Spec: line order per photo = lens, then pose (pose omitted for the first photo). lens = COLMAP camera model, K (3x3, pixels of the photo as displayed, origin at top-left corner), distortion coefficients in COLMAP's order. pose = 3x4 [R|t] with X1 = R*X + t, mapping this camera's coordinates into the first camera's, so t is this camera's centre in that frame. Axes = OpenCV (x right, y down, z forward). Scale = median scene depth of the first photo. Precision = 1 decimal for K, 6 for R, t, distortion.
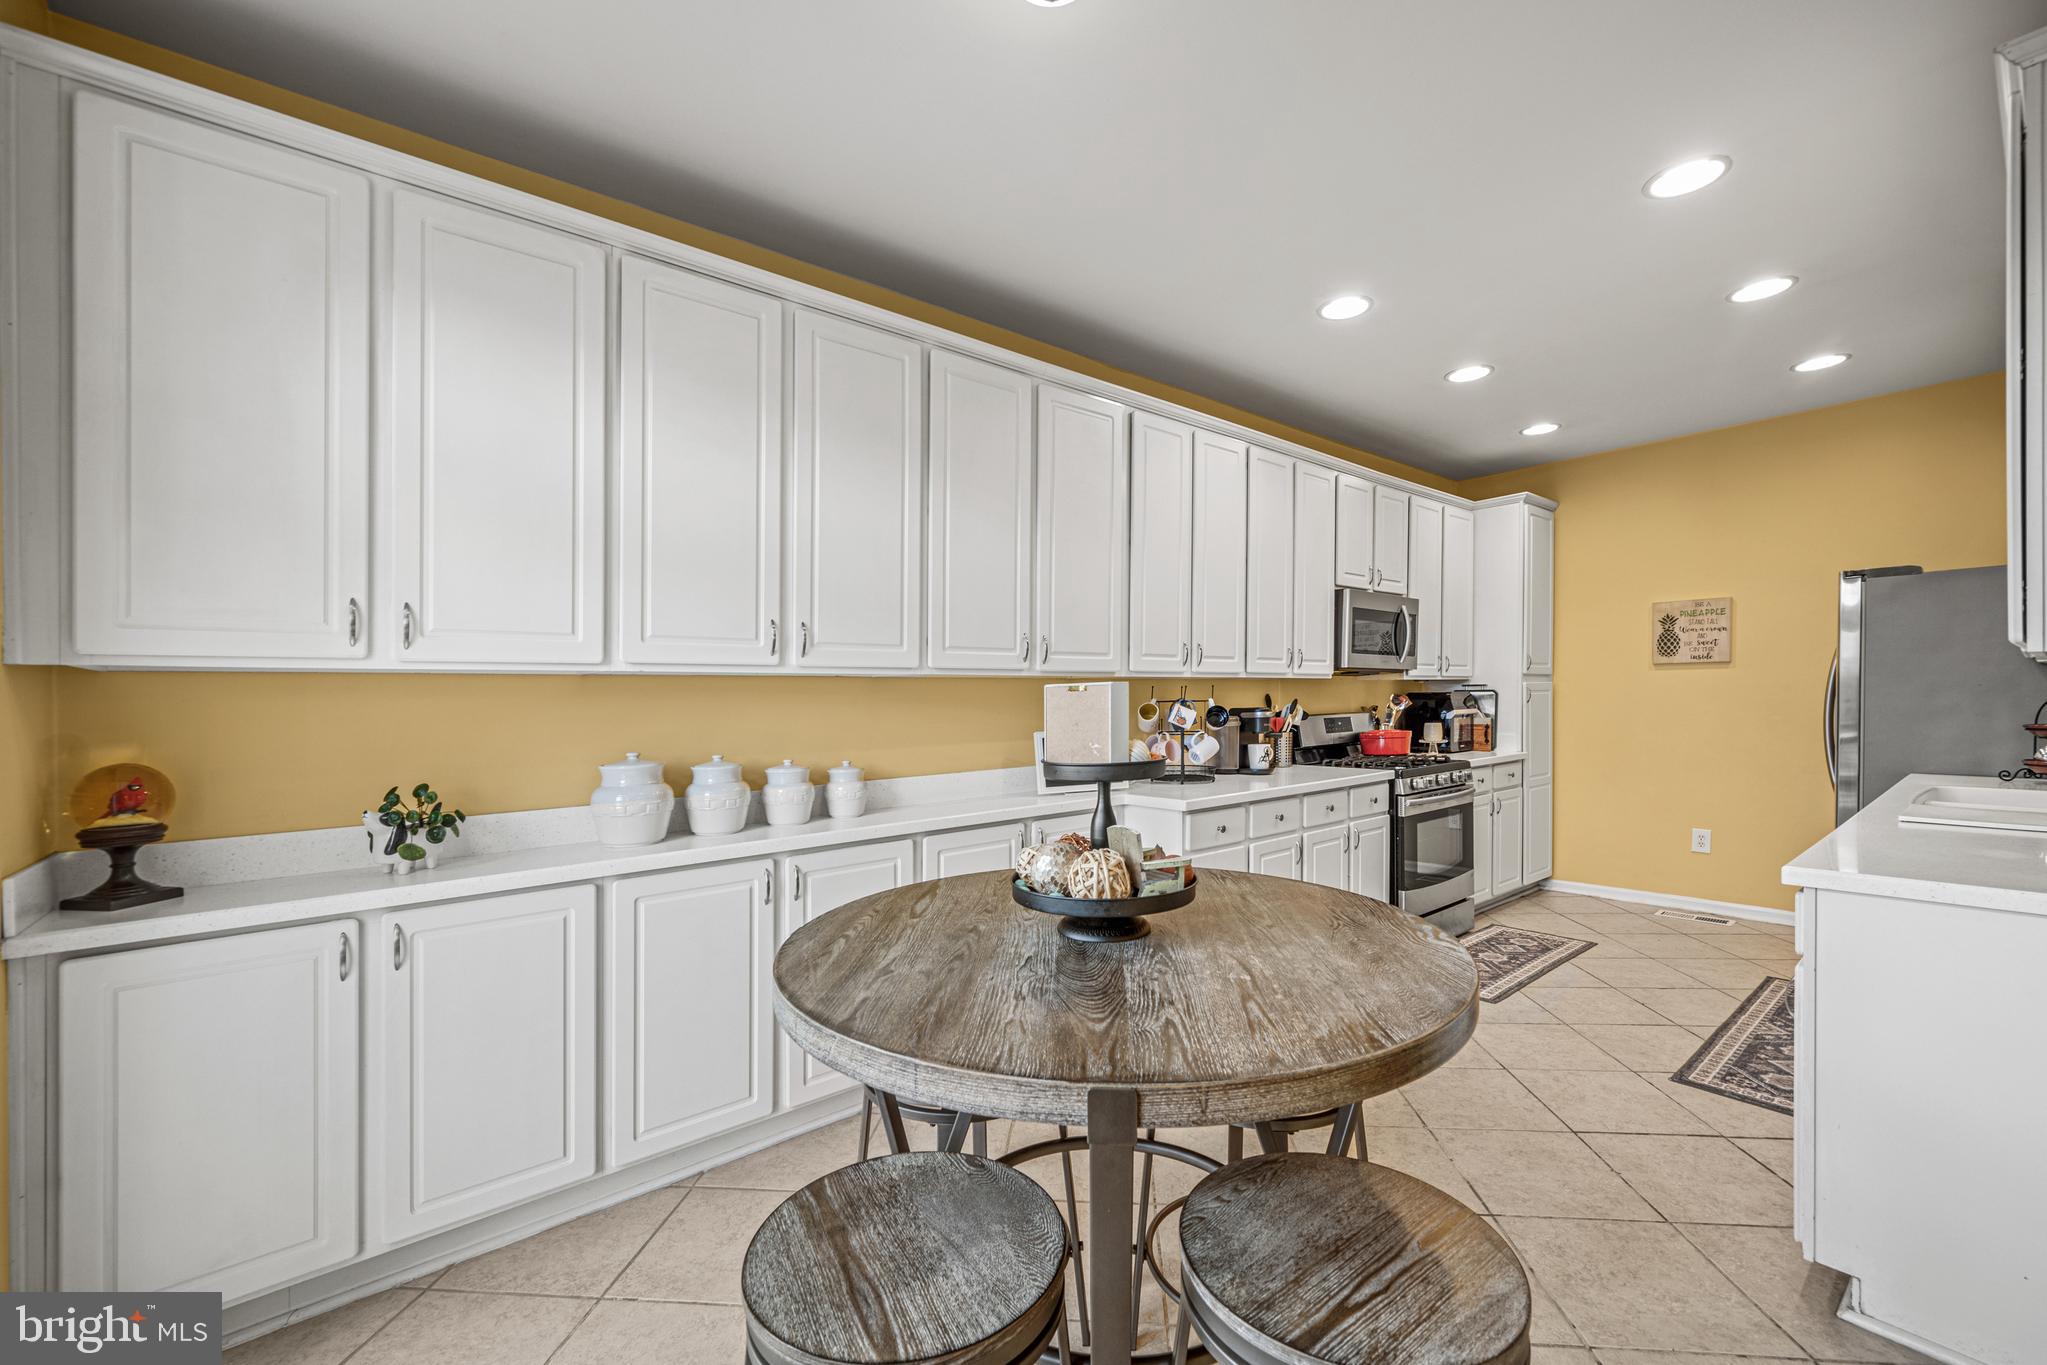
lens RADIAL K [[835.1, 0, 1023.5], [0, 835.1, 682.5], [0, 0, 1]] dist [-0.000312, -0.000104]
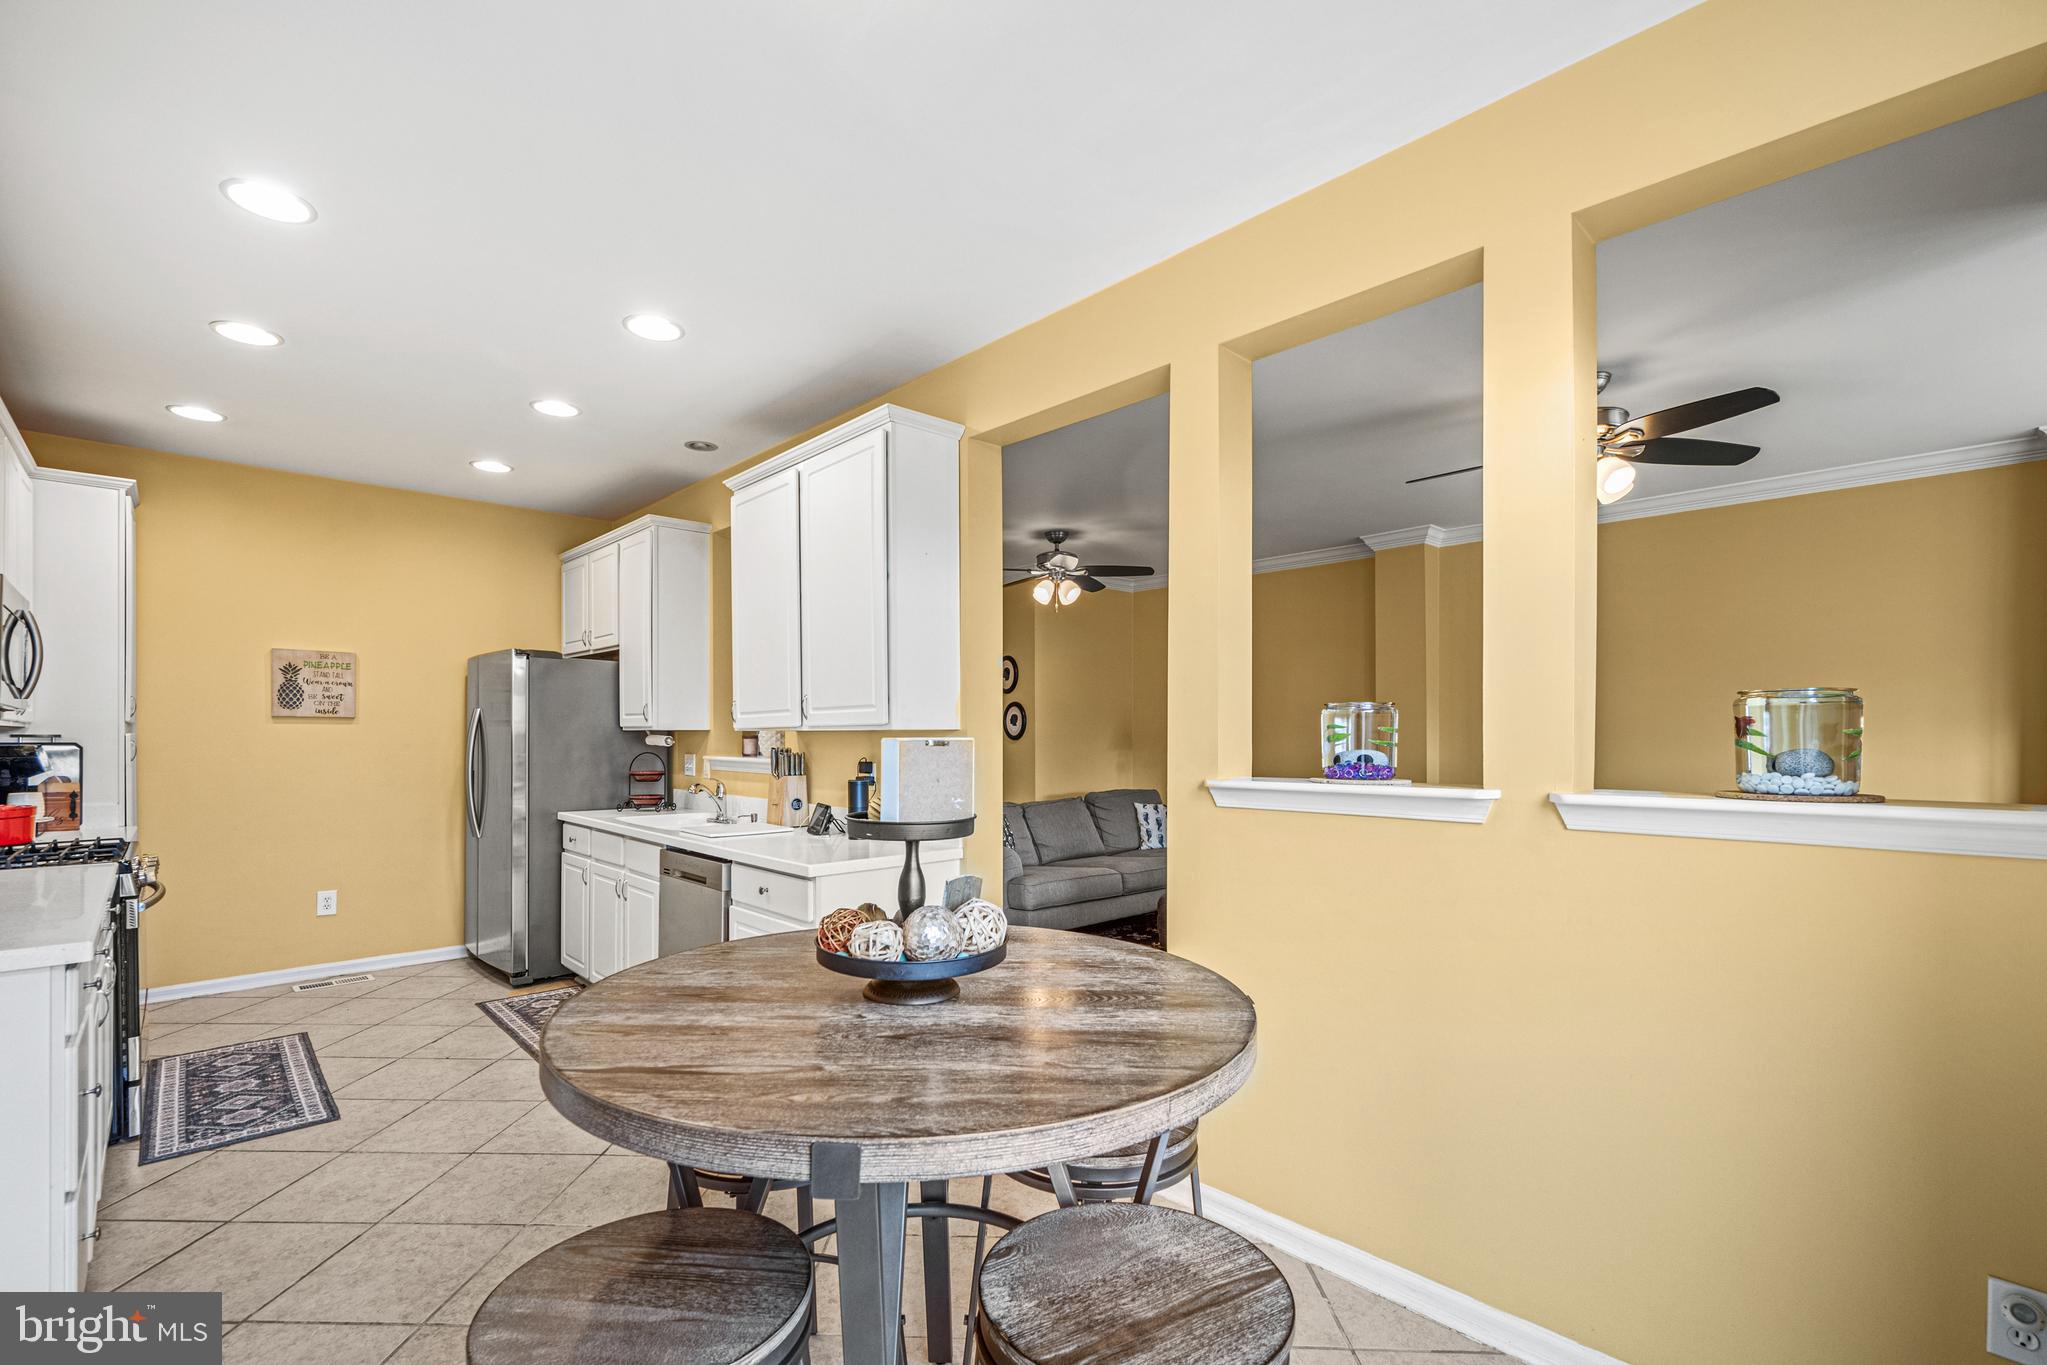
lens RADIAL K [[900.1, 0, 1024.6], [0, 900.1, 739.6], [0, 0, 1]] dist [-0.000912, -0.000082]
pose [[-0.072566, 0.015951, 0.997236, -0.337294], [-0.017821, 0.999692, -0.017287, 0.006445], [-0.997204, -0.019026, -0.072260, 0.334140]]
